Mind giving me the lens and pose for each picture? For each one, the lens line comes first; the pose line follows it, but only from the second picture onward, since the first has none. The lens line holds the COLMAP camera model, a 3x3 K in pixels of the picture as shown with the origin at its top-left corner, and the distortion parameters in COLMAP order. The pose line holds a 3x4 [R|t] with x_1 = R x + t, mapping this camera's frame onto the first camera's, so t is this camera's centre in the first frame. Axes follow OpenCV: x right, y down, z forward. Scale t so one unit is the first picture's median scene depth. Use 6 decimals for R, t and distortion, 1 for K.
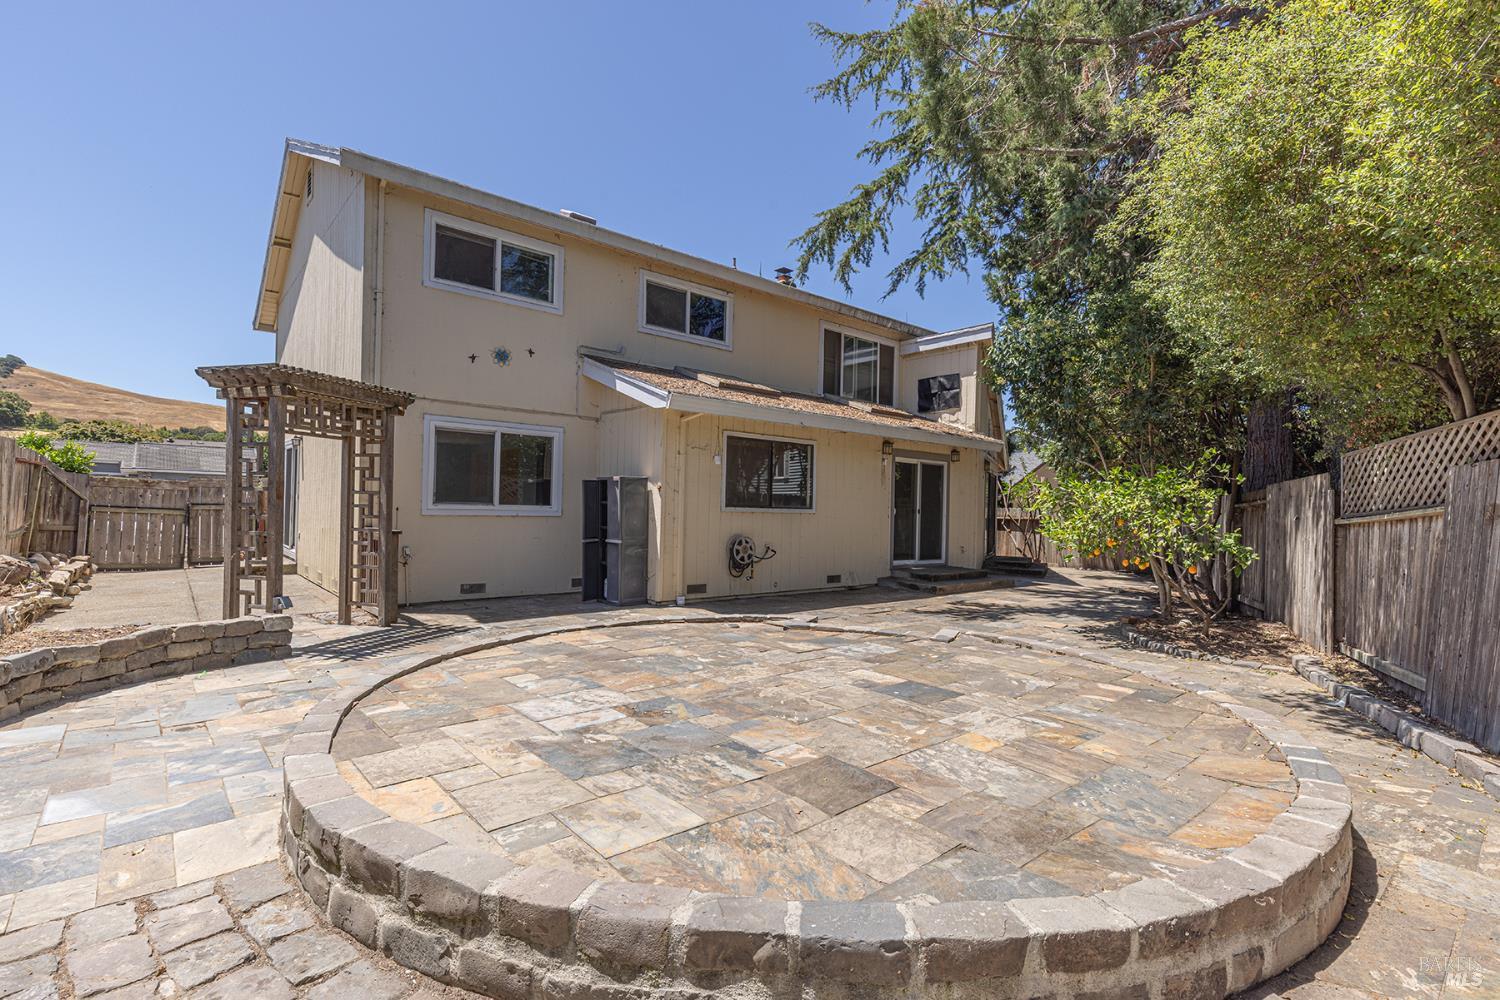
lens RADIAL K [[677.9, 0, 744.9], [0, 677.9, 508.1], [0, 0, 1]] dist [0.011614, -0.000042]
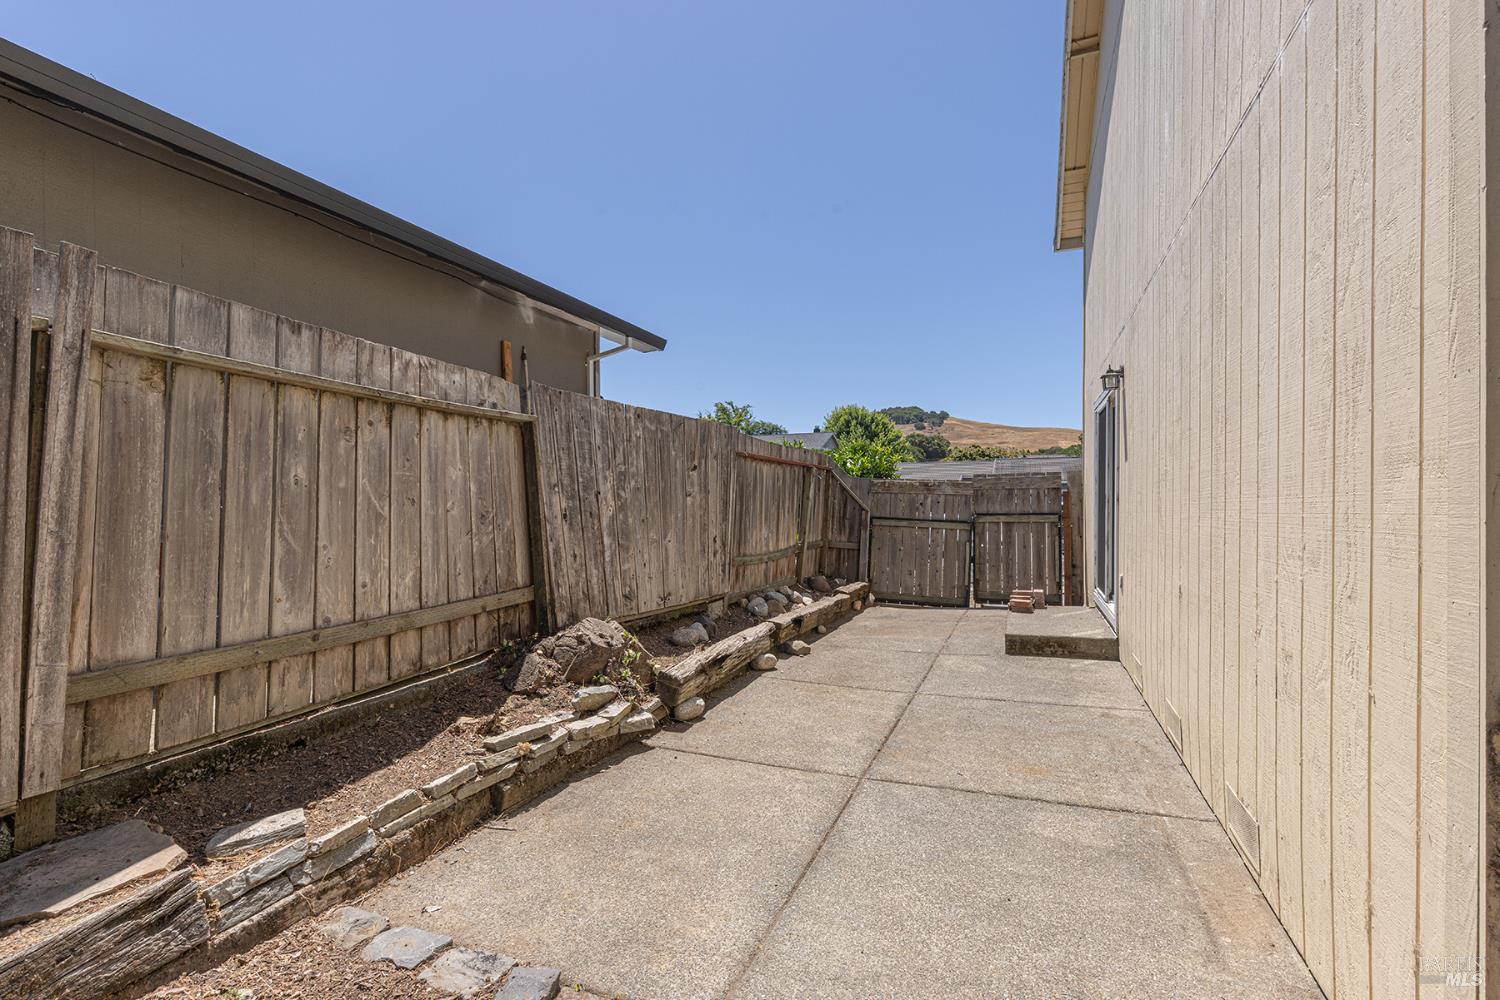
lens RADIAL K [[677.9, 0, 746.5], [0, 677.9, 499.0], [0, 0, 1]] dist [0.011614, -0.000042]
pose [[0.457362, -0.027559, -0.888853, -0.315895], [0.008367, 0.999609, -0.026688, -0.005194], [0.889241, 0.004769, 0.457414, 0.497589]]
